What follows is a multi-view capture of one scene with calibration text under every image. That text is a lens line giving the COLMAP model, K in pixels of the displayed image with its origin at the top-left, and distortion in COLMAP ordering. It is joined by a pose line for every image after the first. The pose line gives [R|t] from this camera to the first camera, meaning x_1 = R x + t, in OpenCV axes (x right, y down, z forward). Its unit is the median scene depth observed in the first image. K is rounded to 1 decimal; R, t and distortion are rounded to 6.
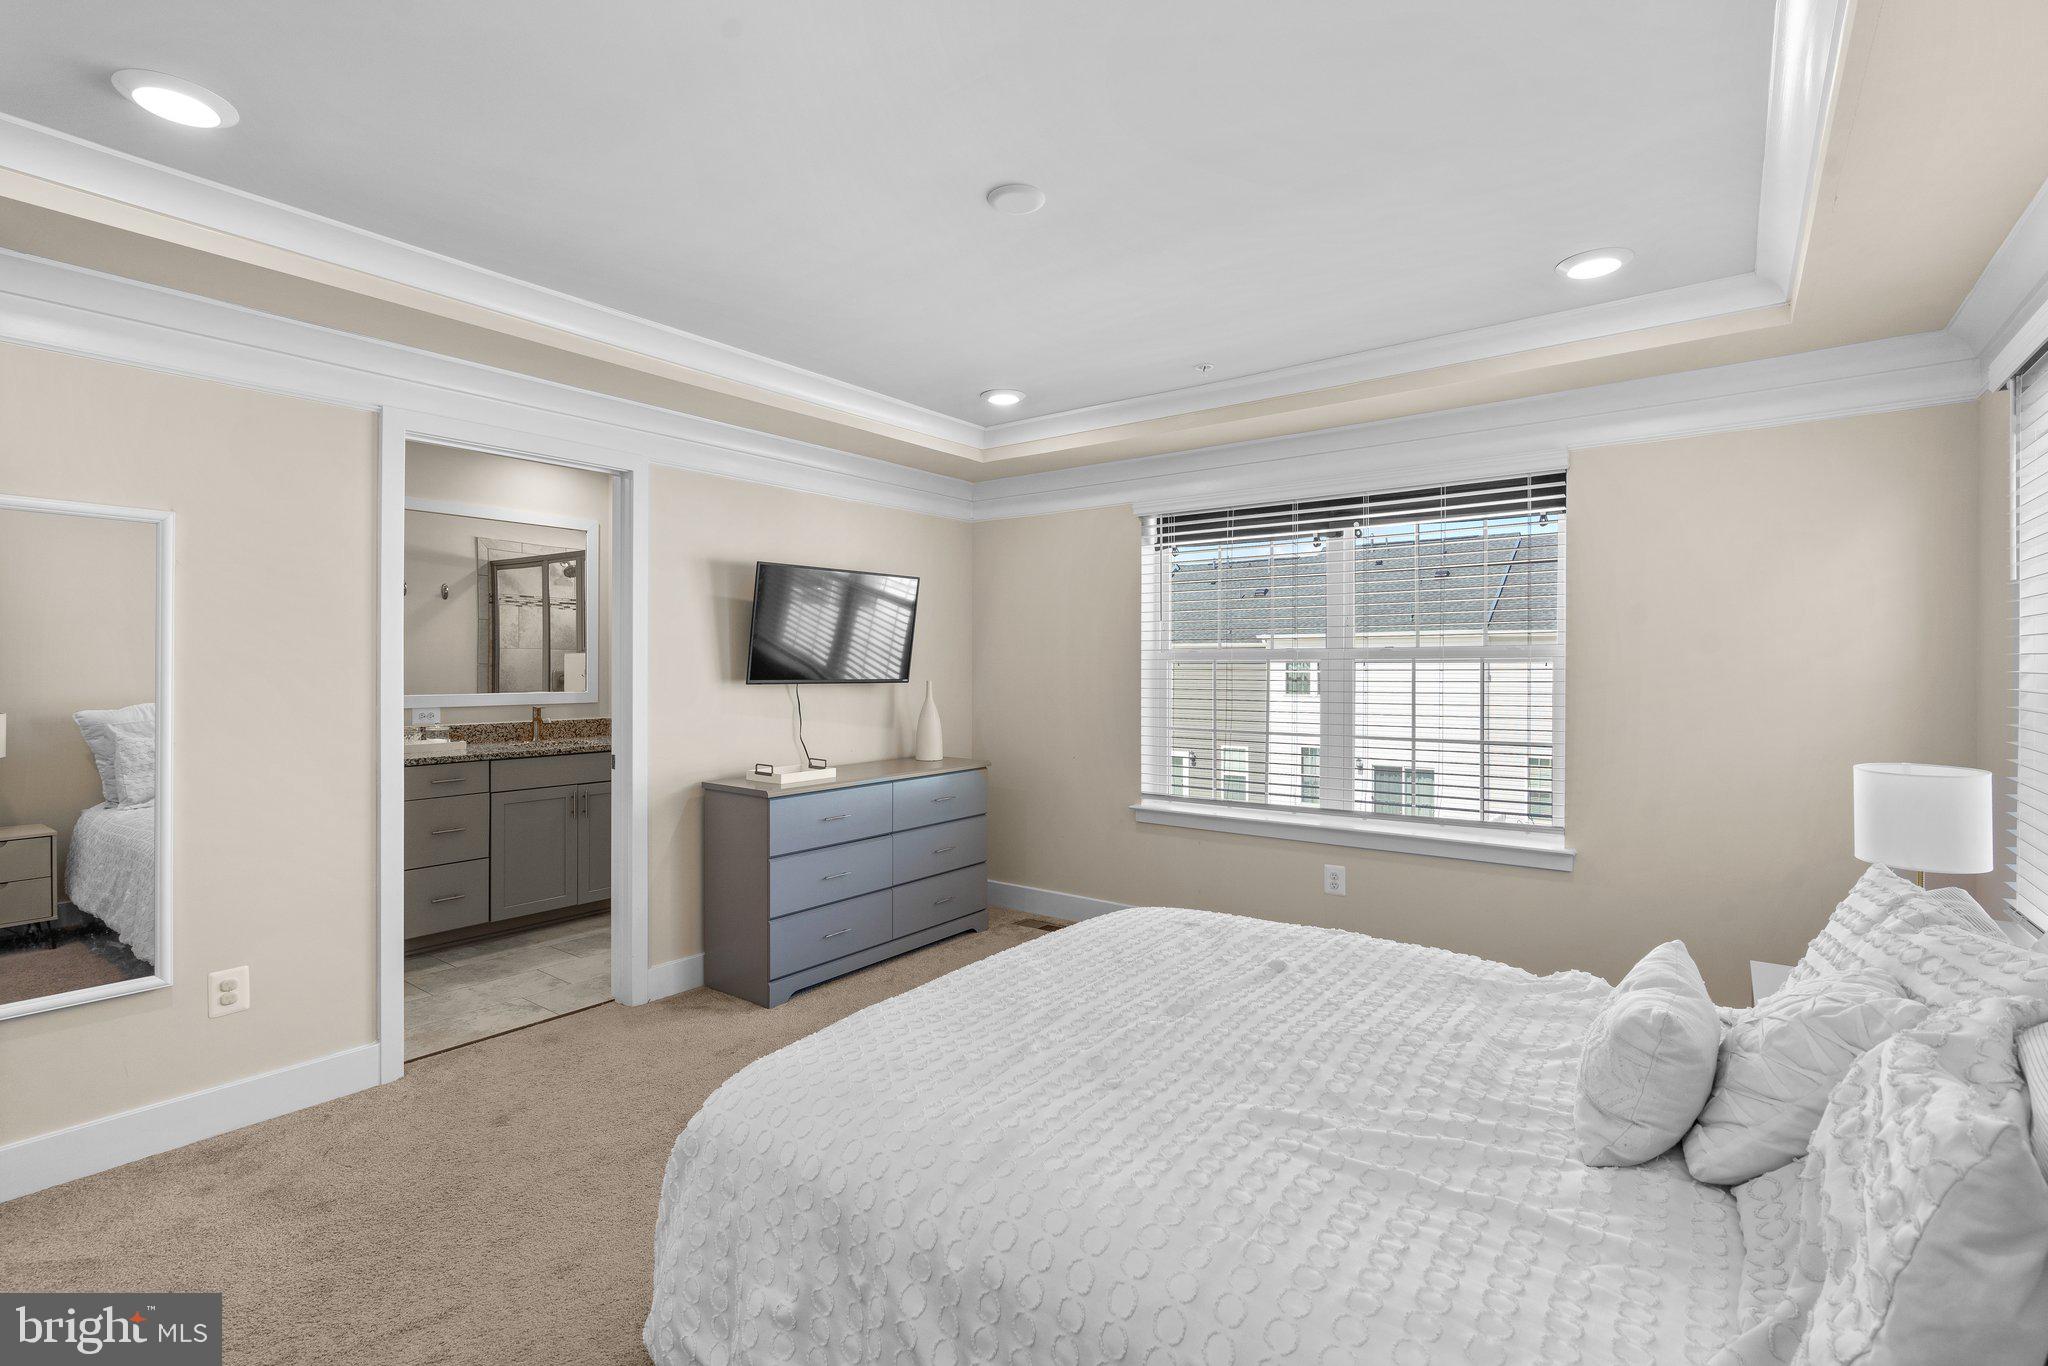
lens RADIAL K [[925.2, 0, 1018.1], [0, 925.2, 670.1], [0, 0, 1]] dist [-0.002169, 0.000528]
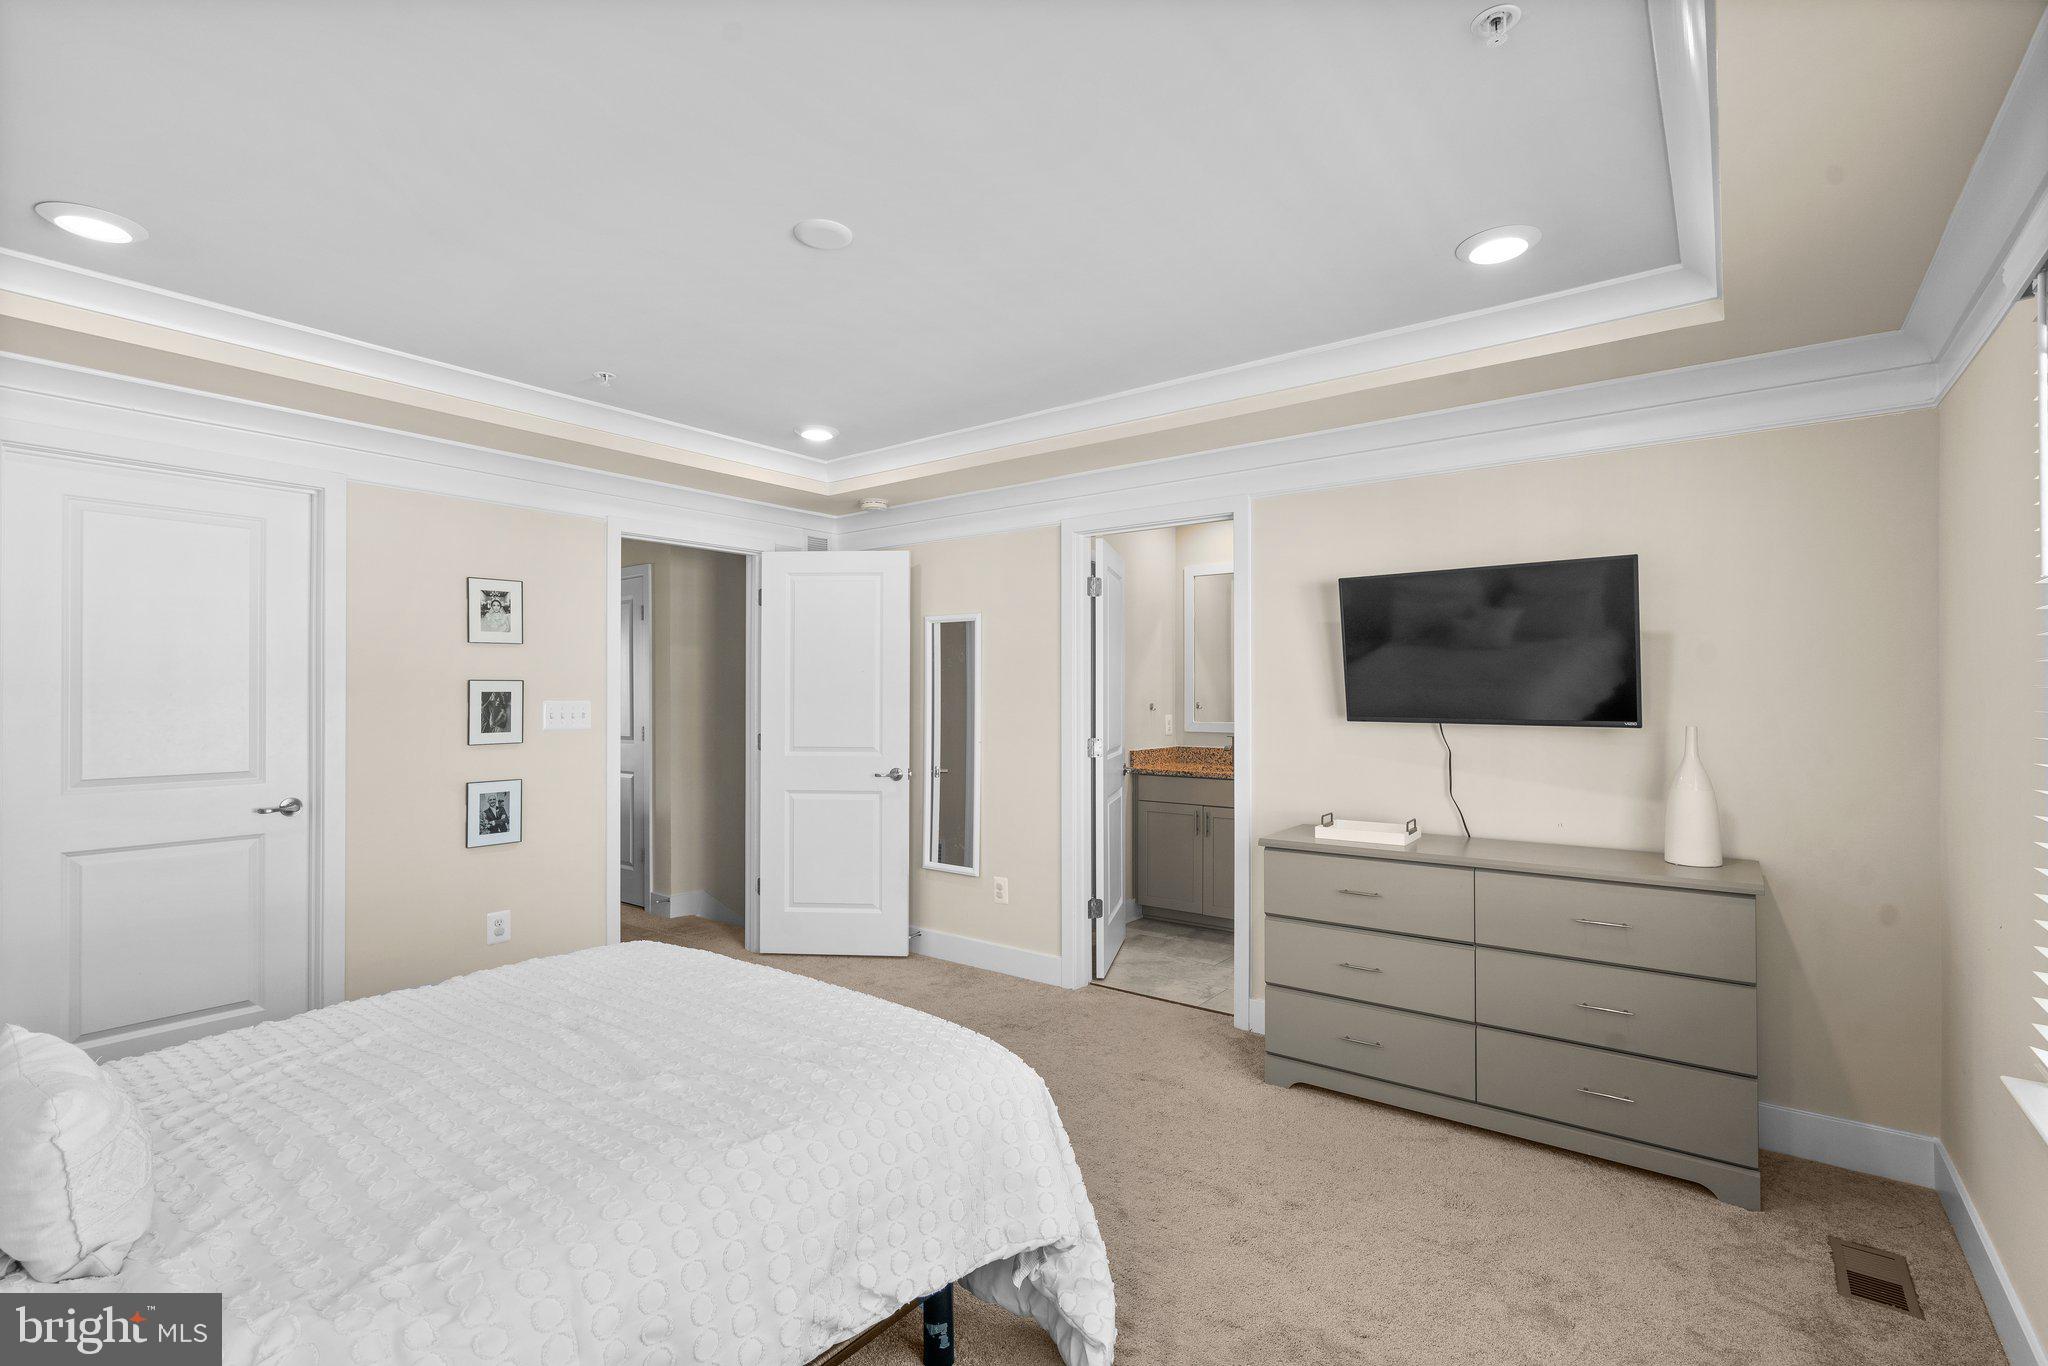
lens RADIAL K [[907.5, 0, 1034.8], [0, 907.5, 702.1], [0, 0, 1]] dist [-0.001464, 0.000100]
pose [[0.013623, -0.001513, -0.999906, 0.603382], [-0.011071, 0.999937, -0.001663, 0.002171], [0.999846, 0.011092, 0.013605, 0.760751]]
